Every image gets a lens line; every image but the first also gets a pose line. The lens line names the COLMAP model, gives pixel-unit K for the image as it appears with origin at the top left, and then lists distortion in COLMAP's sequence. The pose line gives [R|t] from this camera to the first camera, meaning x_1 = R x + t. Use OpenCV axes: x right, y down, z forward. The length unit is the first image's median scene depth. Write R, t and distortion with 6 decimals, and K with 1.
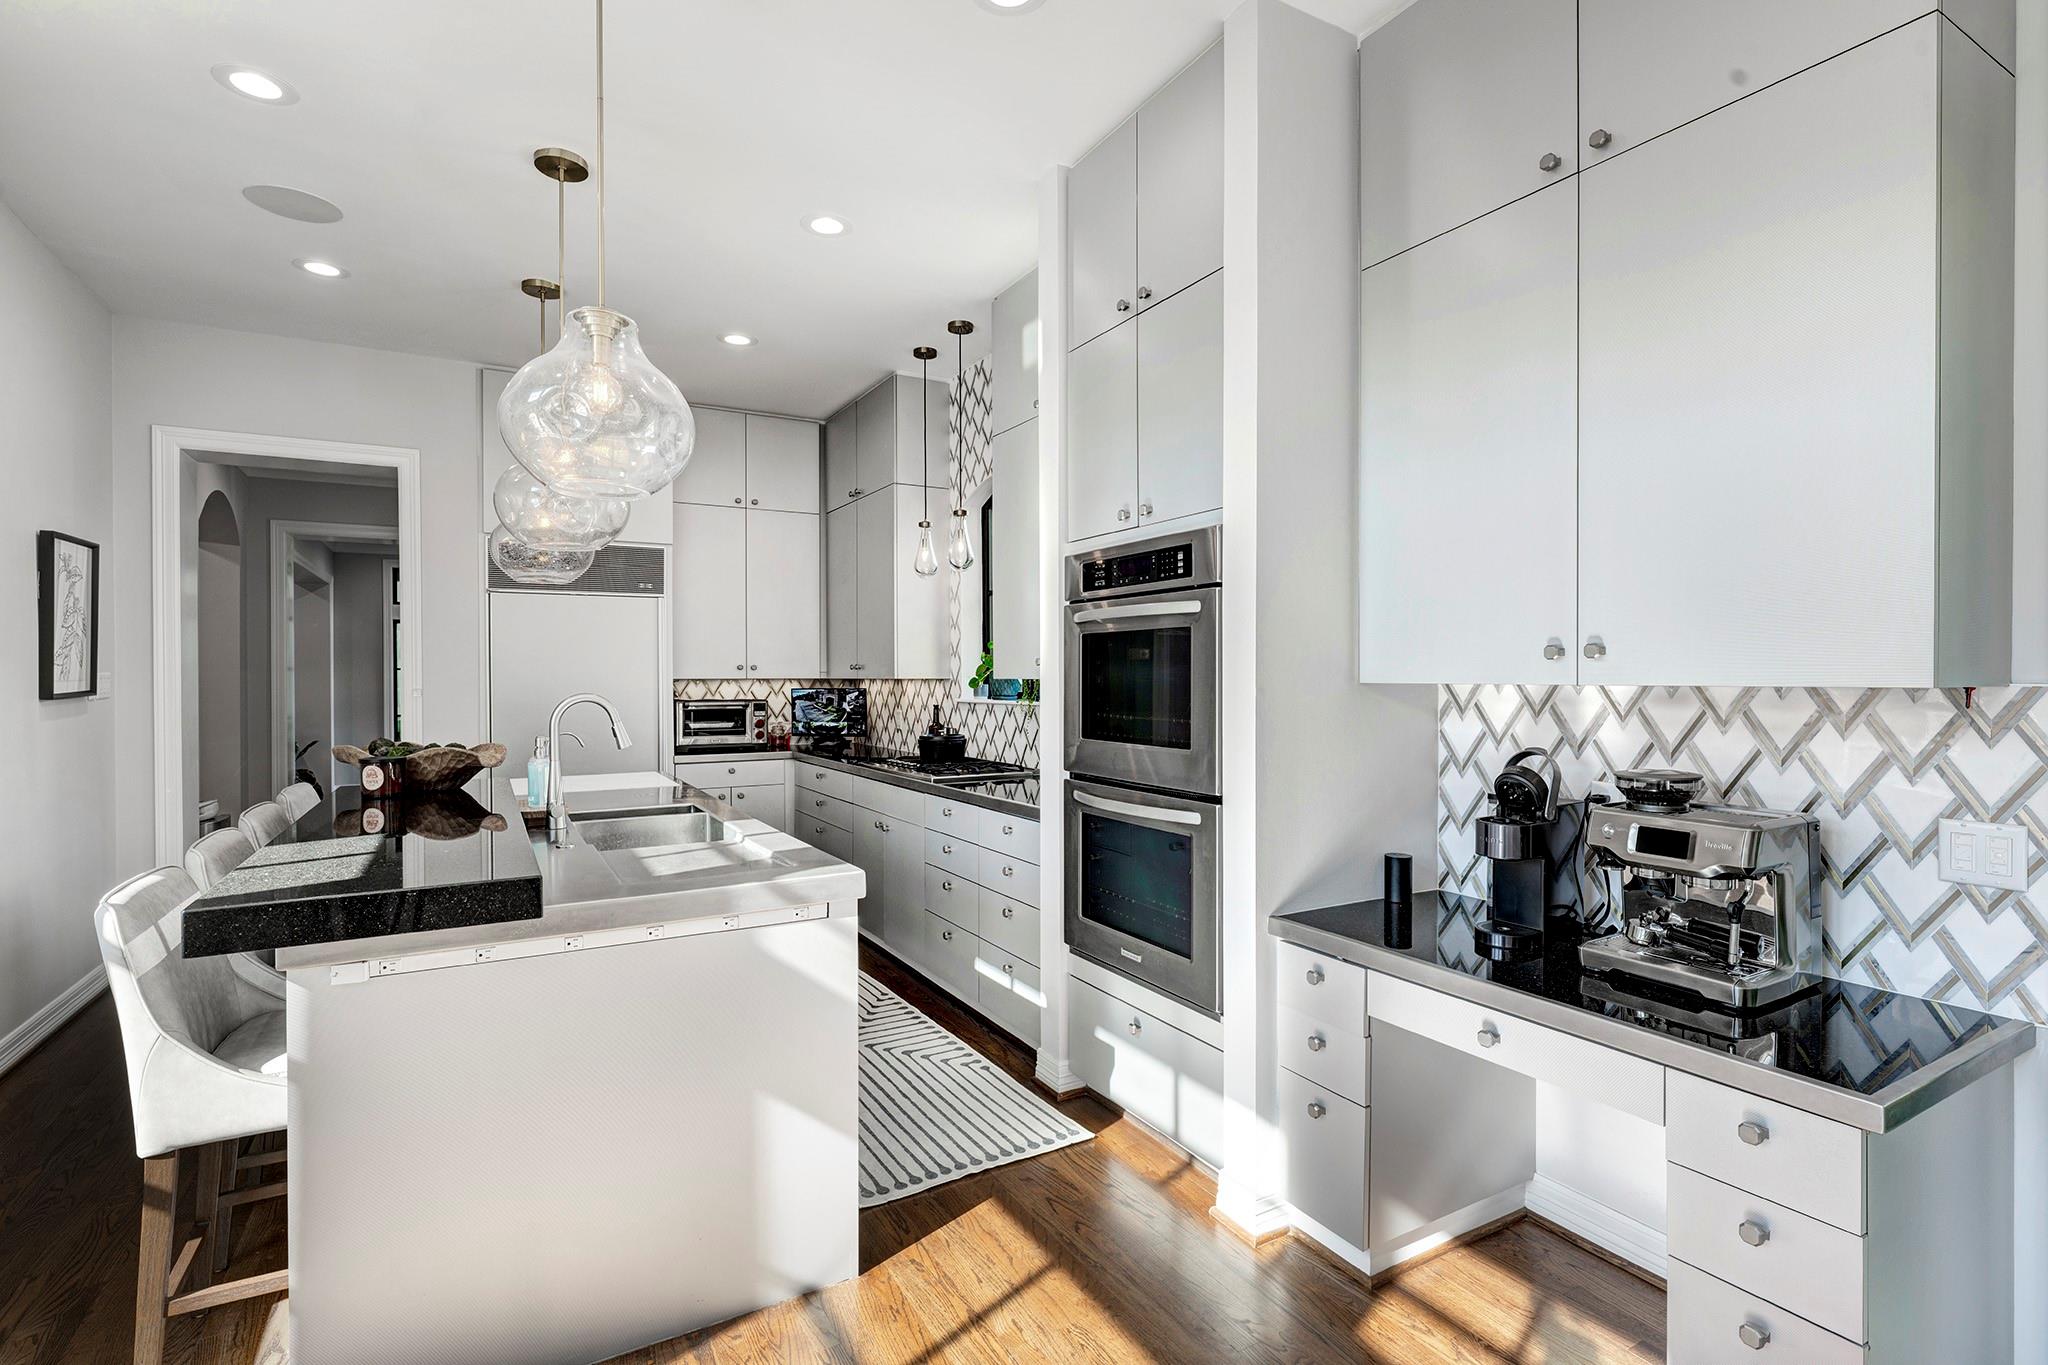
lens RADIAL K [[955.3, 0, 1024.0], [0, 955.3, 682.5], [0, 0, 1]] dist [-0.021150, 0.000023]
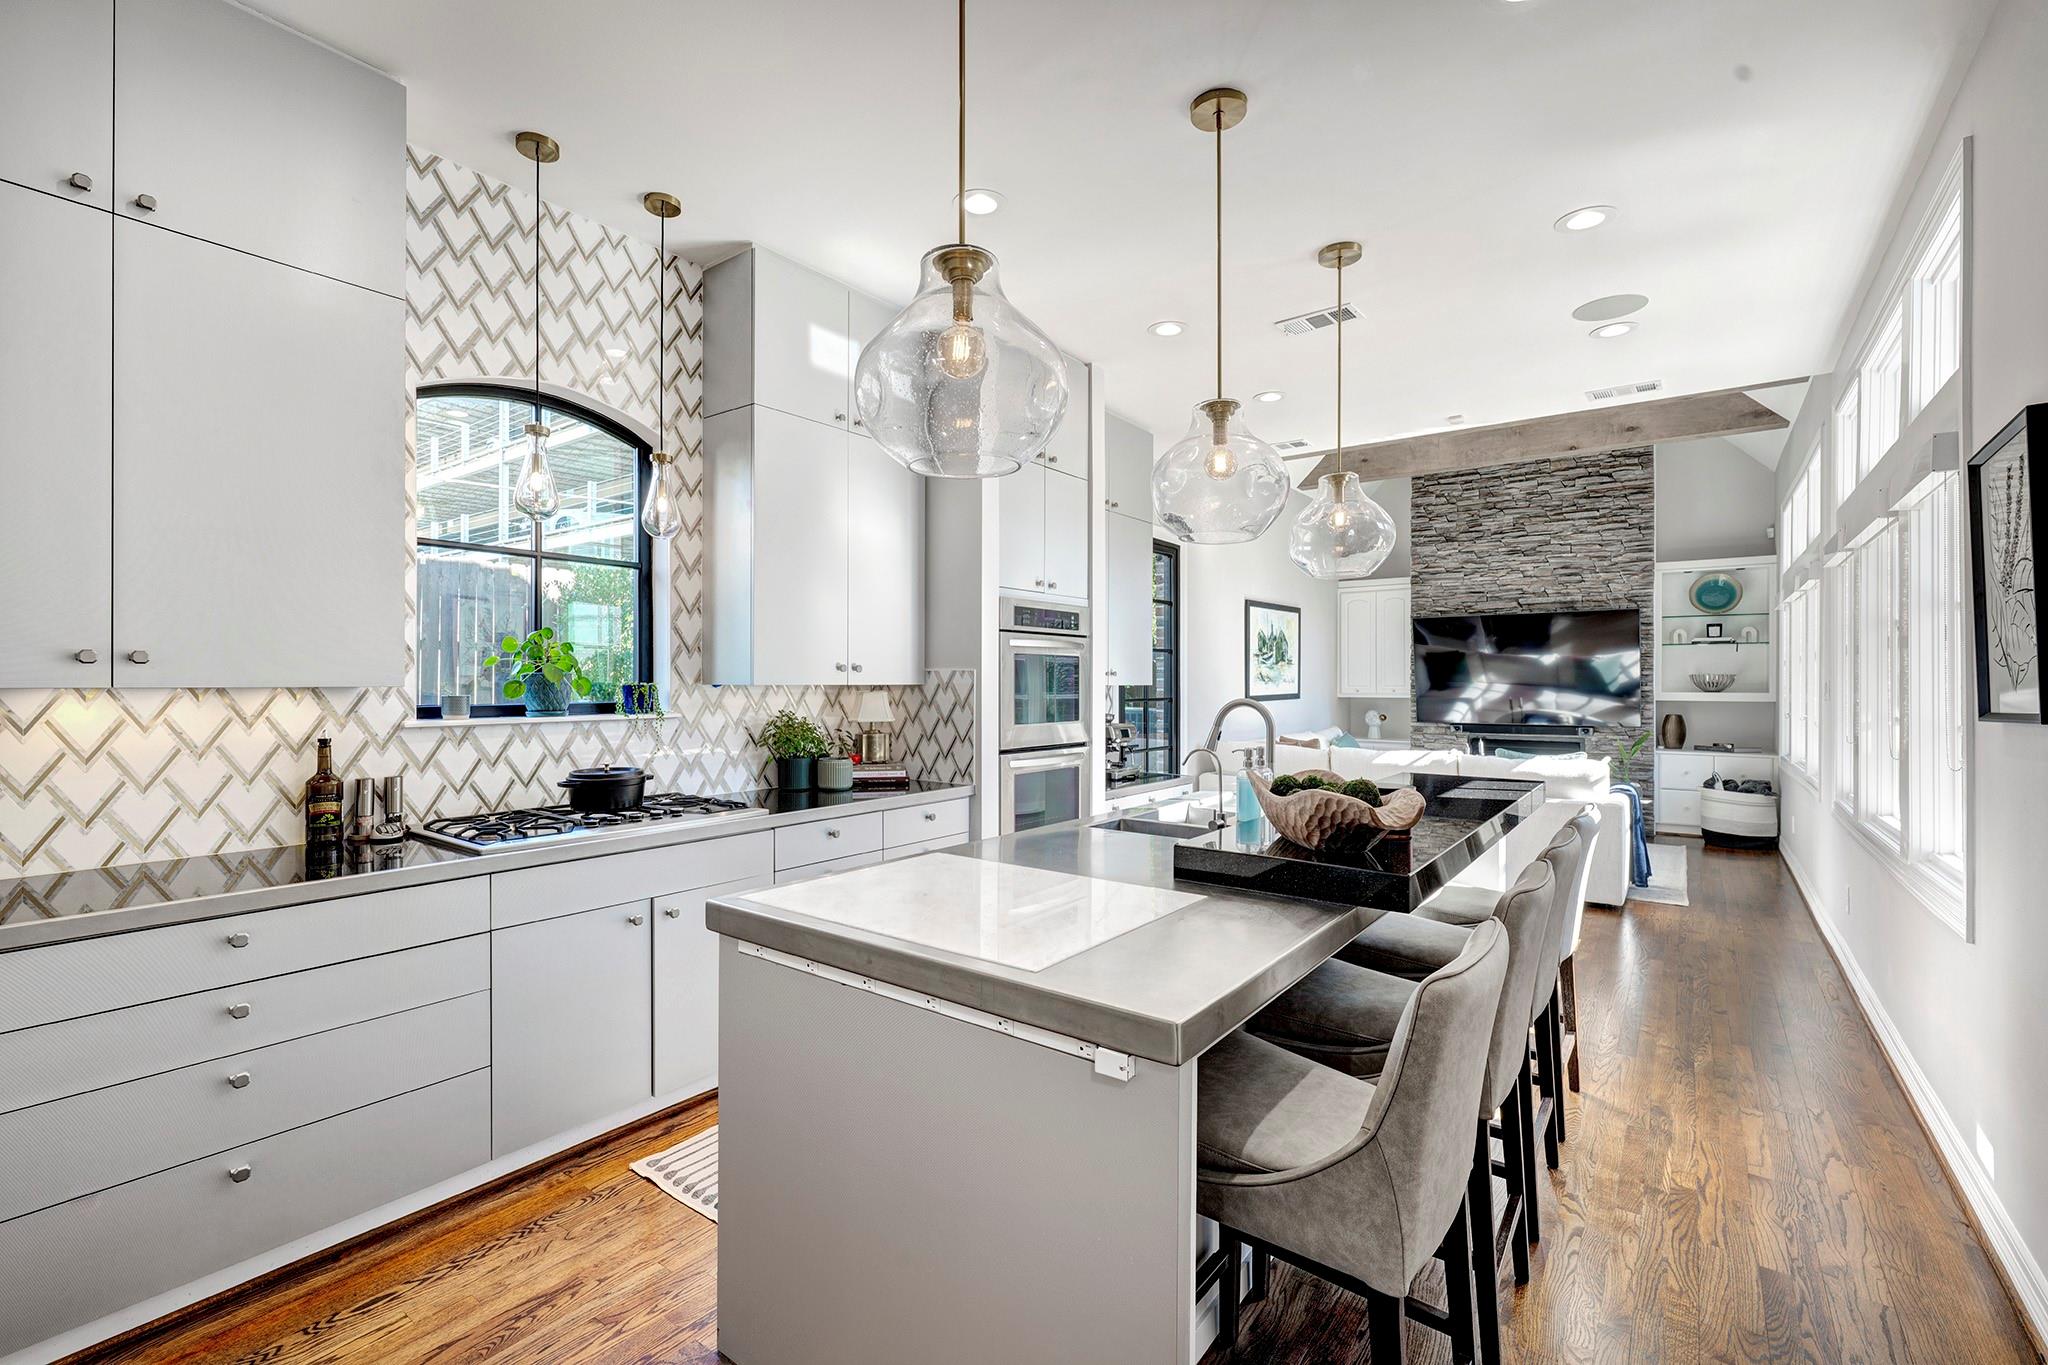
lens RADIAL K [[907.3, 0, 1024.0], [0, 907.3, 682.5], [0, 0, 1]] dist [0.000059, -0.000009]
pose [[-0.370617, 0.007441, 0.928756, -1.223947], [0.010694, 0.999936, -0.003744, -0.001149], [-0.928724, 0.008544, -0.370673, 1.469729]]
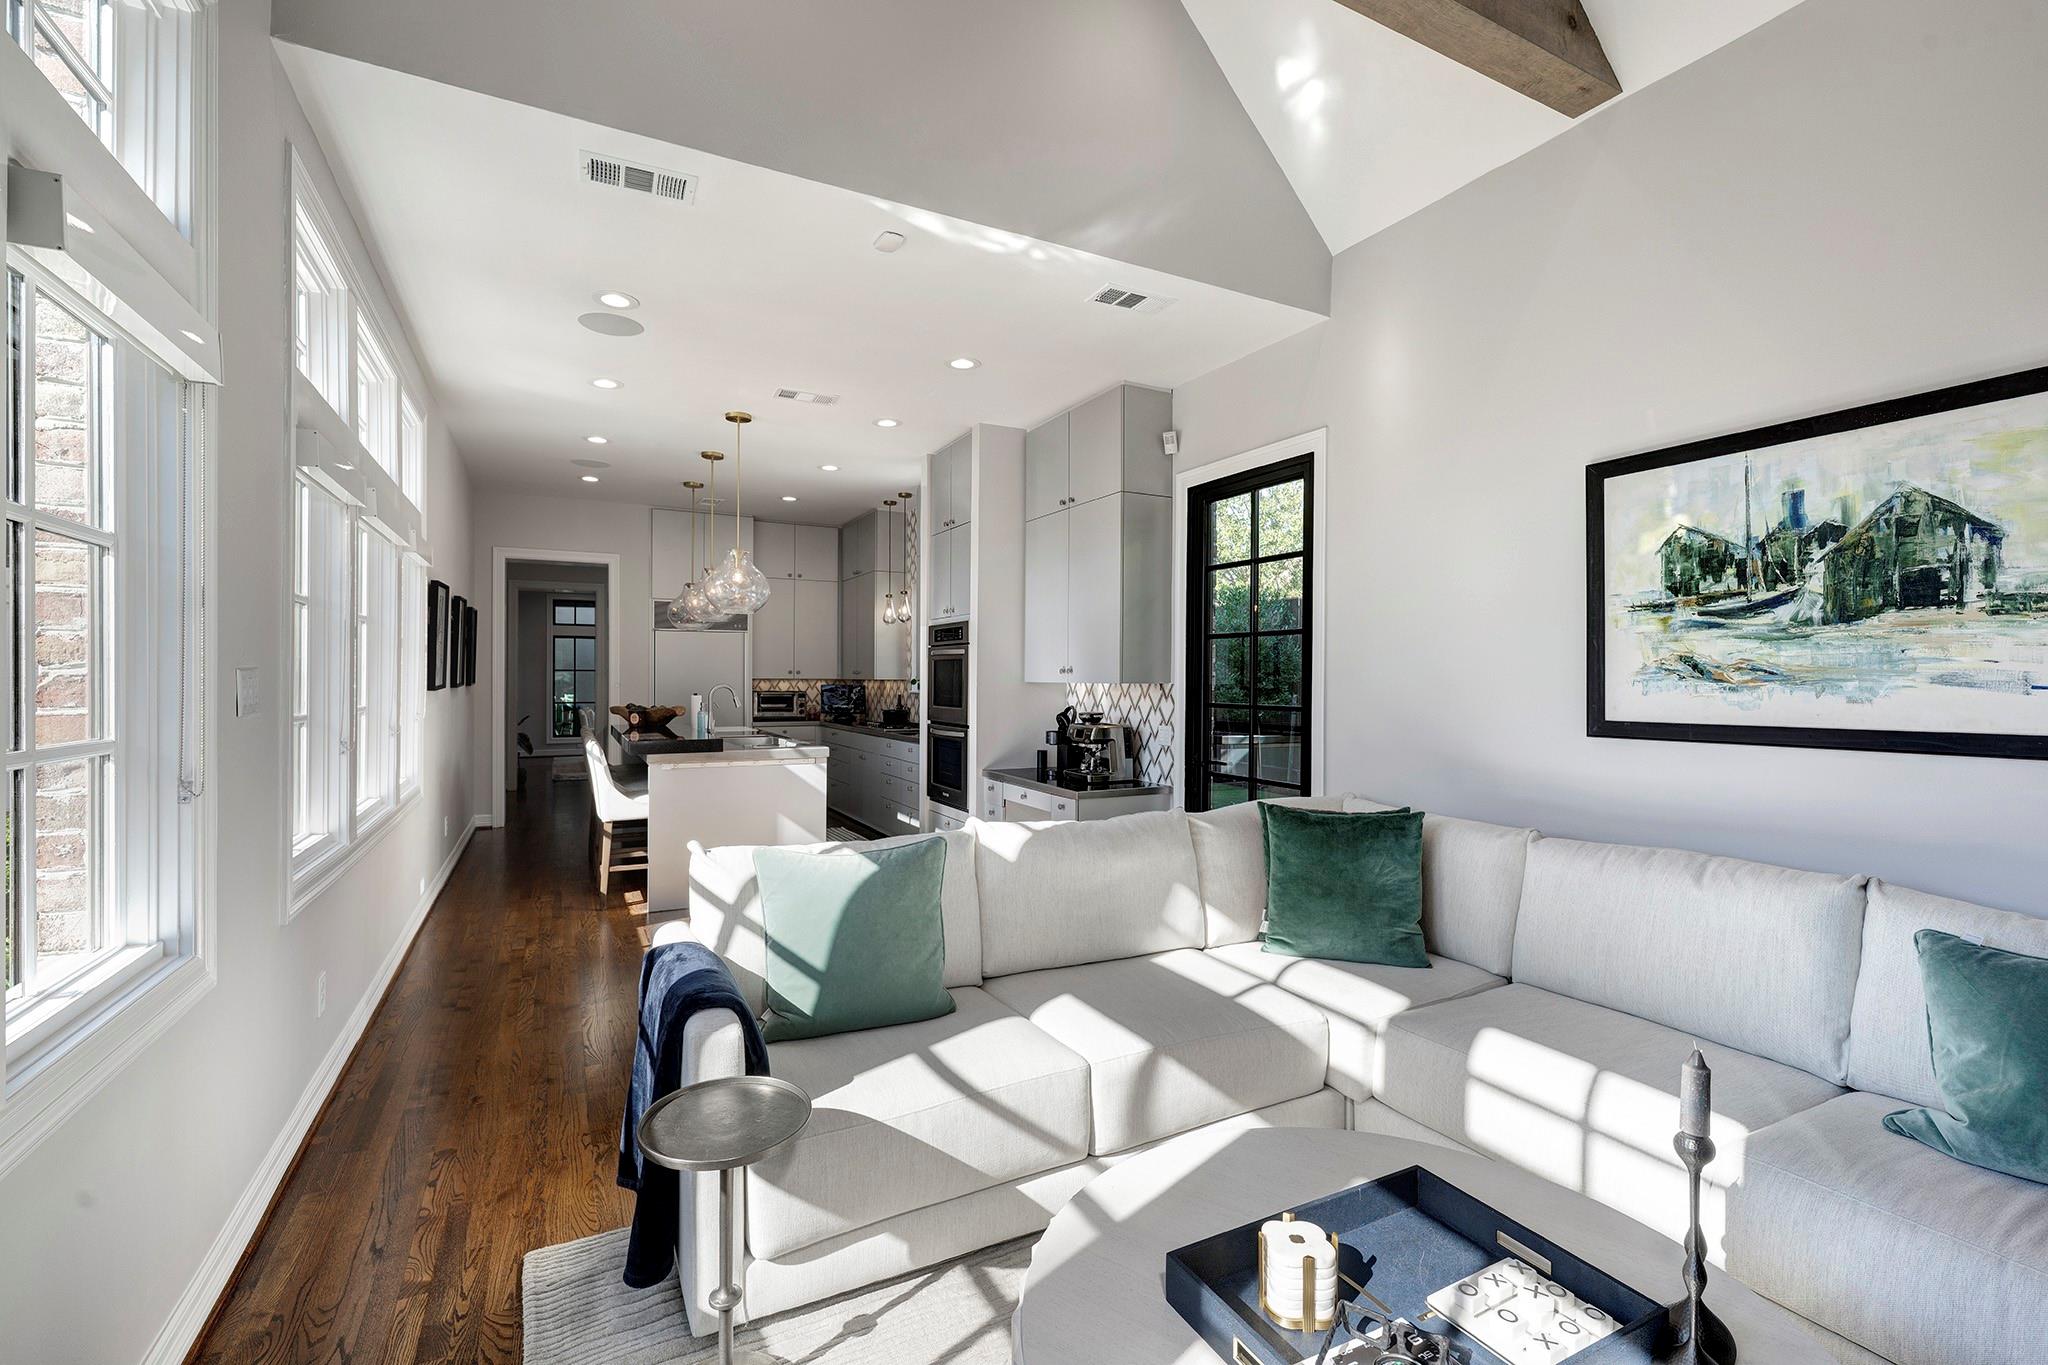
lens RADIAL K [[907.3, 0, 1024.0], [0, 907.3, 682.5], [0, 0, 1]] dist [0.000059, -0.000009]
pose [[0.998989, 0.008847, -0.044084, 0.375481], [-0.009000, 0.999954, -0.003285, 0.008516], [0.044053, 0.003678, 0.999022, -1.183910]]
